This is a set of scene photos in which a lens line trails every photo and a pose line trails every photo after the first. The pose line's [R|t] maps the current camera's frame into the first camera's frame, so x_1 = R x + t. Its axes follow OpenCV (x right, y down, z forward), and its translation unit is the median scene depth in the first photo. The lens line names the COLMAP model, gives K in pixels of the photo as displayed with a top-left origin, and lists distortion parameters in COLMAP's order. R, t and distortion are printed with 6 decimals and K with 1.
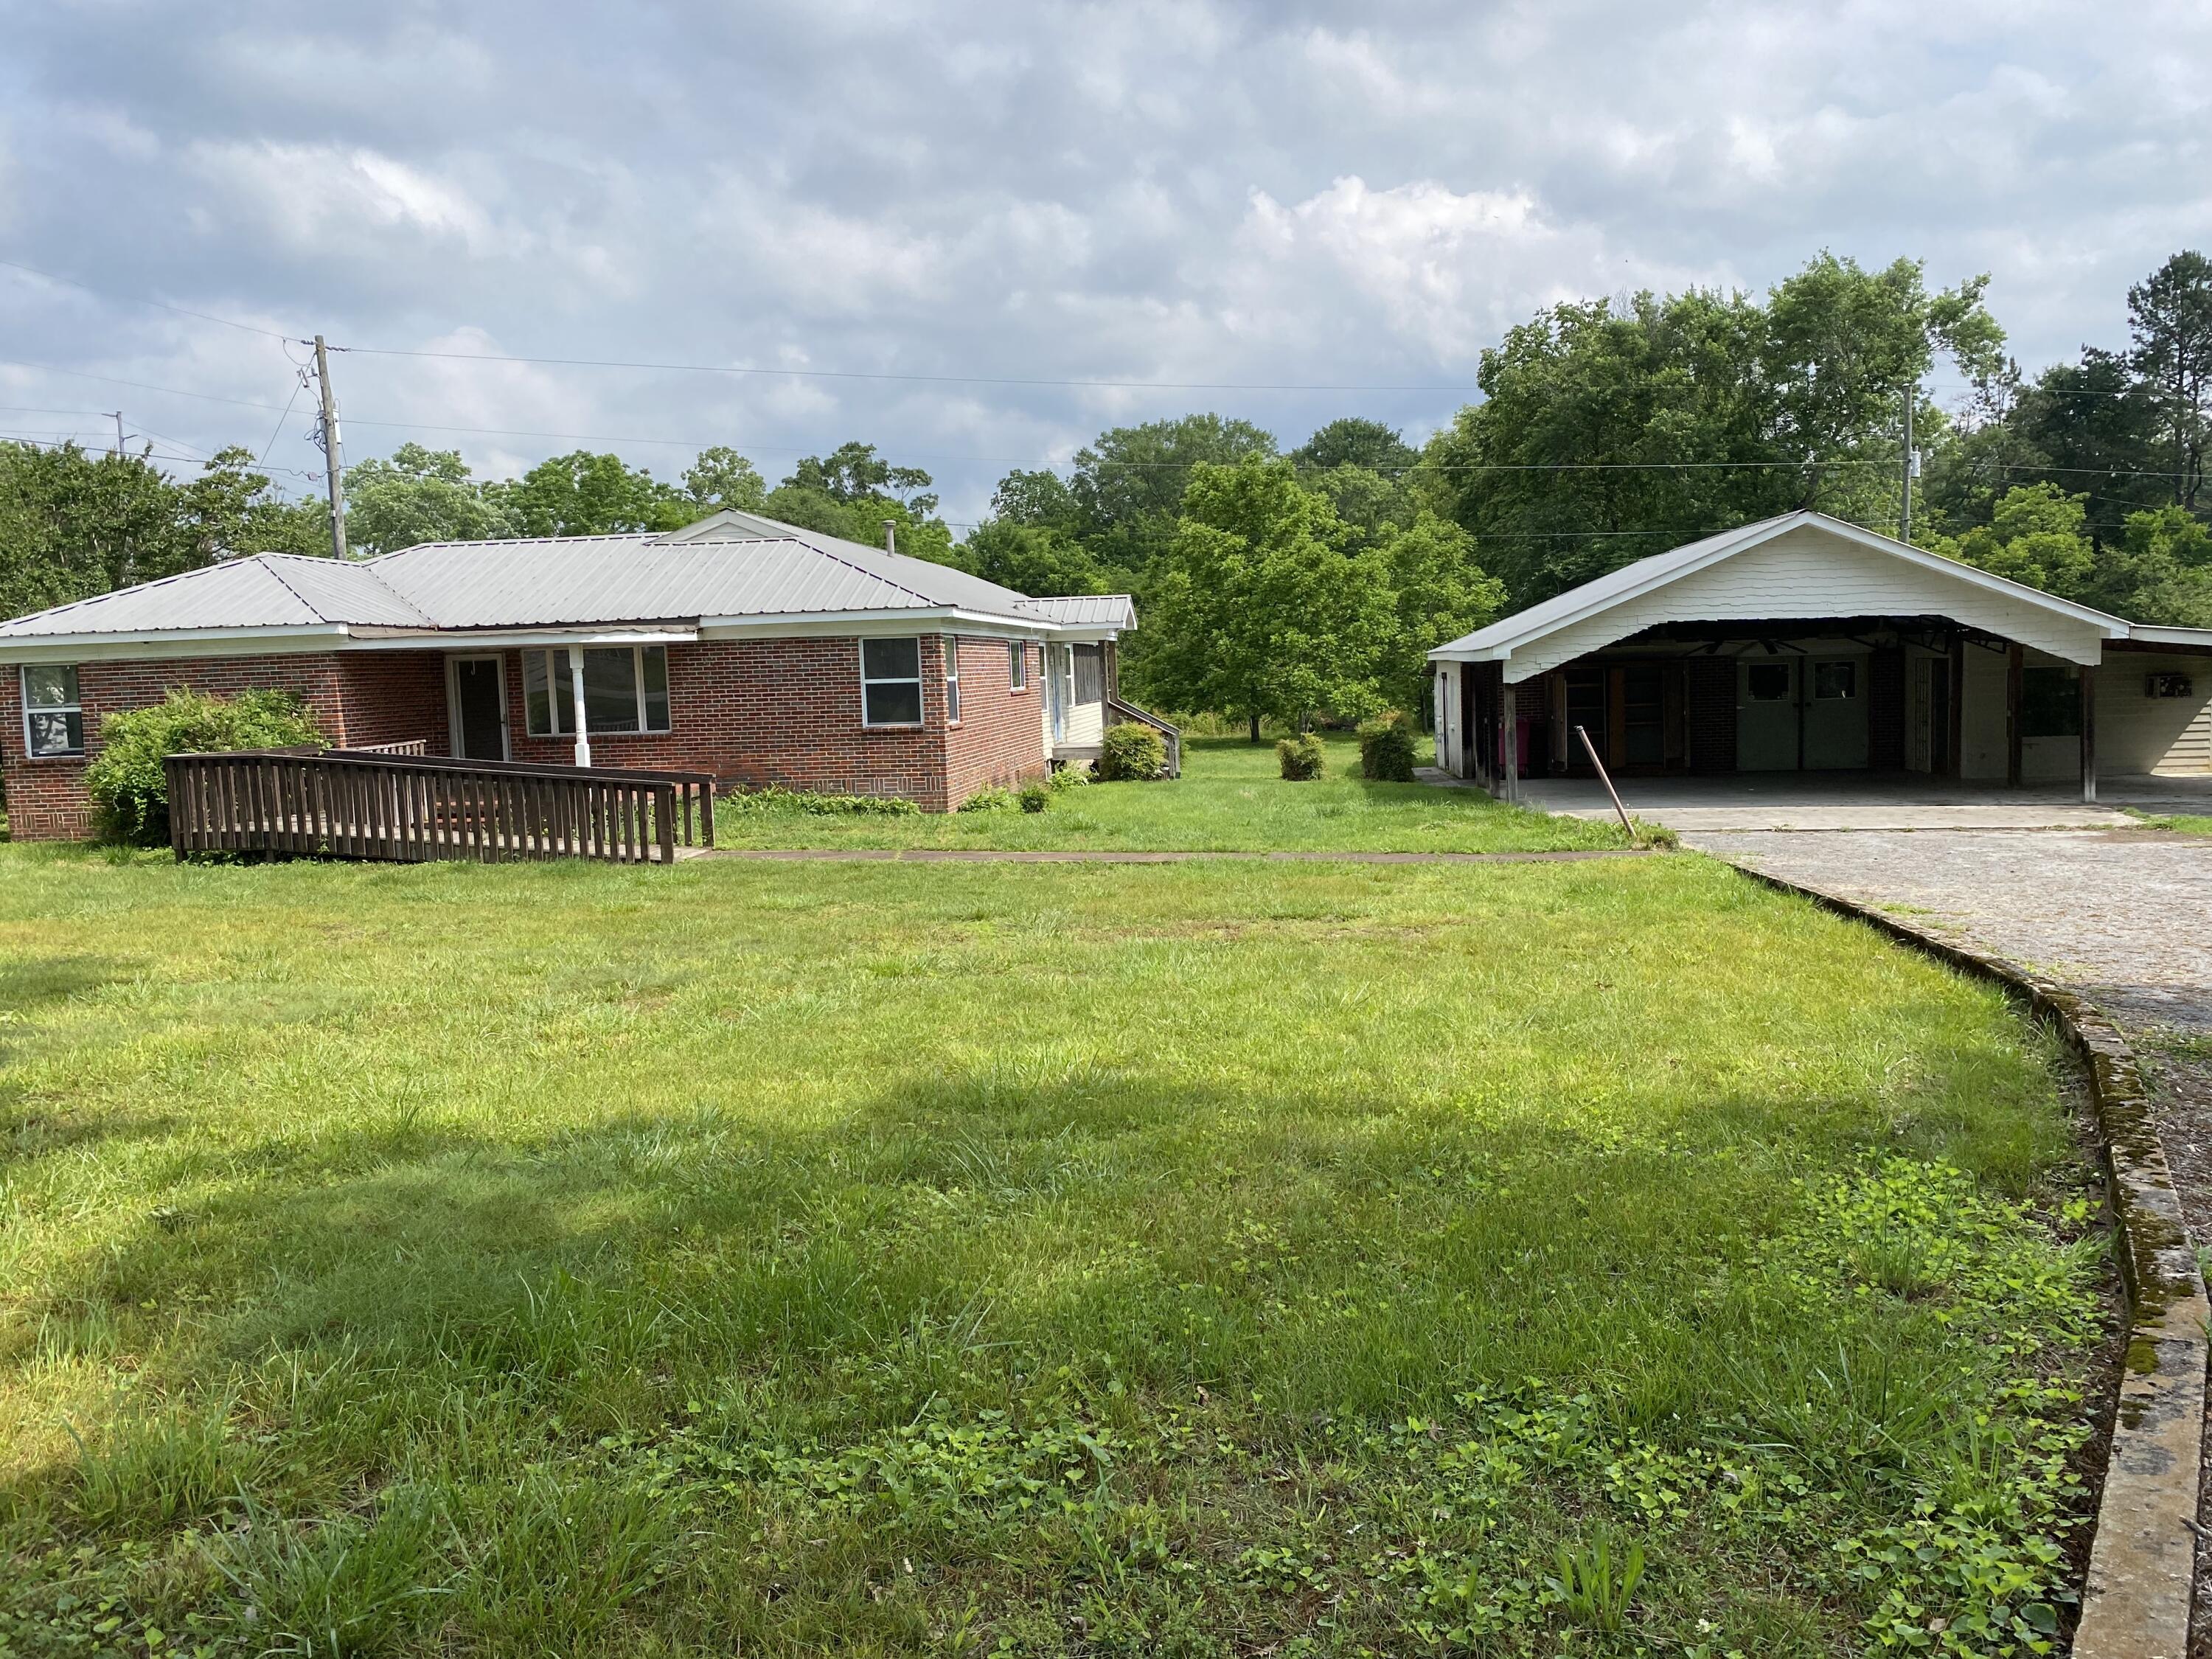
lens RADIAL K [[1701.2, 0, 1150.2], [0, 1701.2, 812.3], [0, 0, 1]] dist [0.034440, -0.036816]
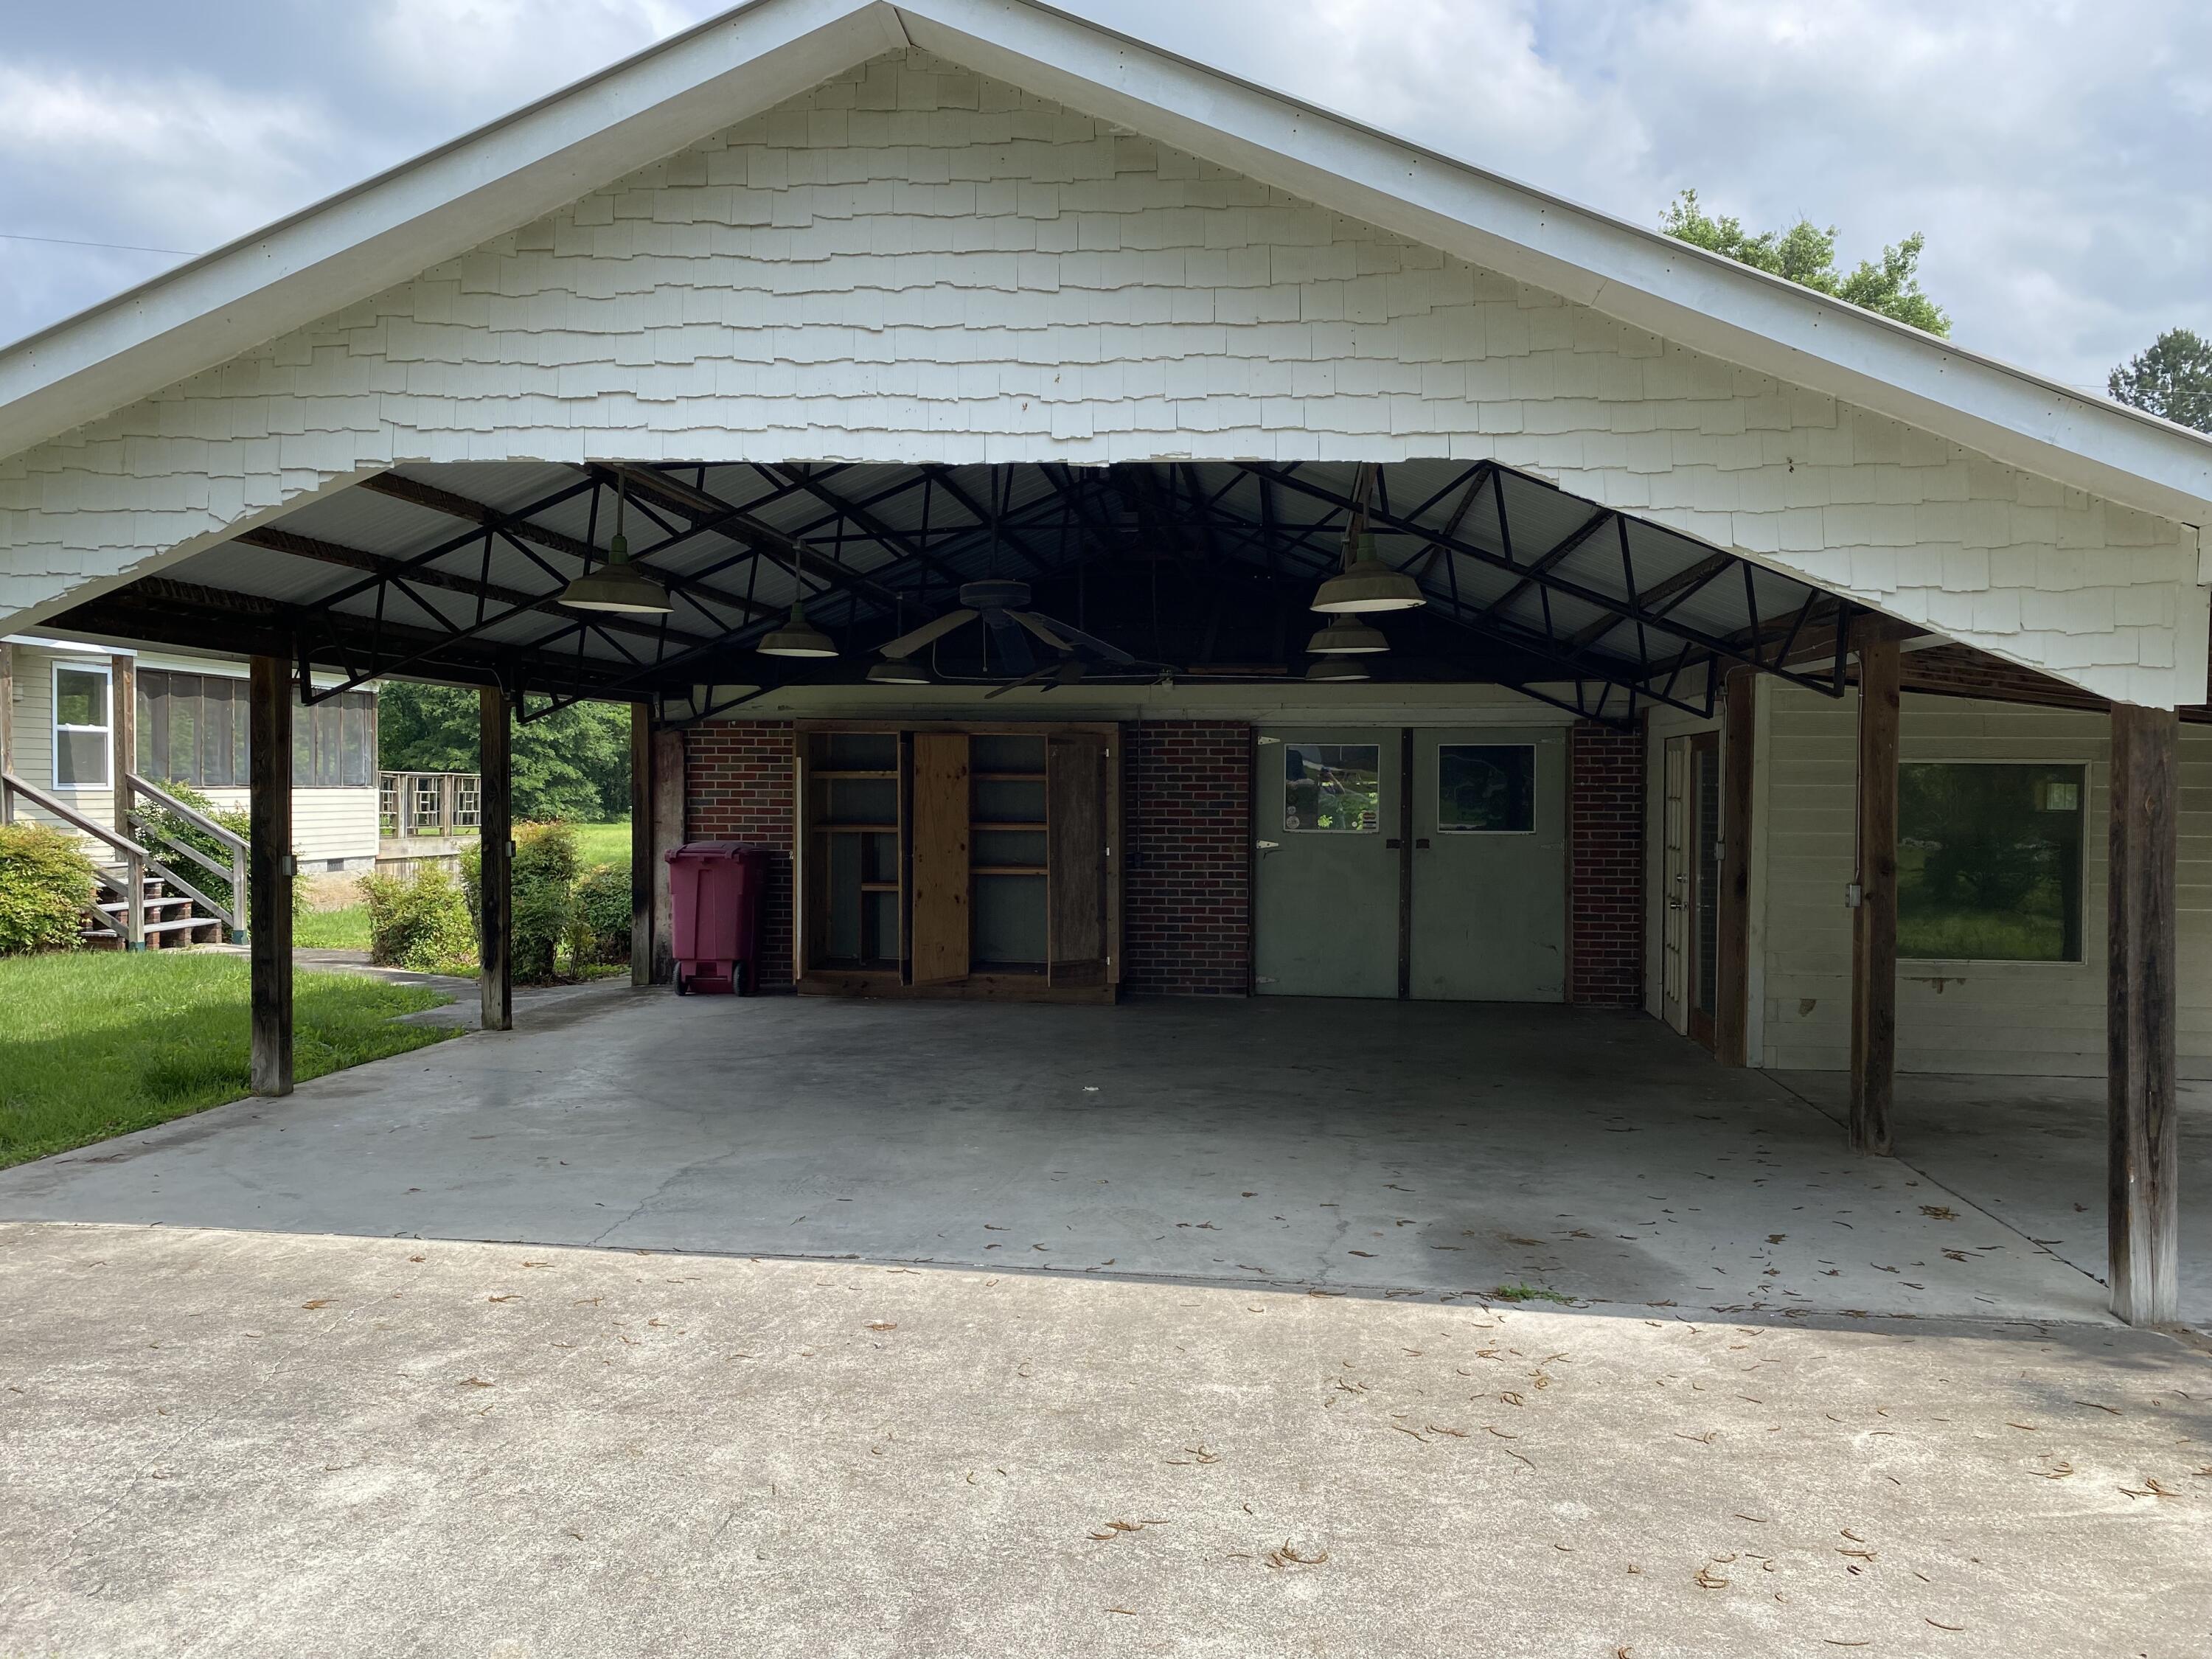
lens RADIAL K [[1701.2, 0, 1158.6], [0, 1701.2, 823.0], [0, 0, 1]] dist [0.034440, -0.036816]
pose [[0.998941, 0.042507, 0.017626, 0.105121], [-0.041264, 0.996984, -0.065721, -0.012688], [-0.020367, 0.064924, 0.997682, 0.195505]]
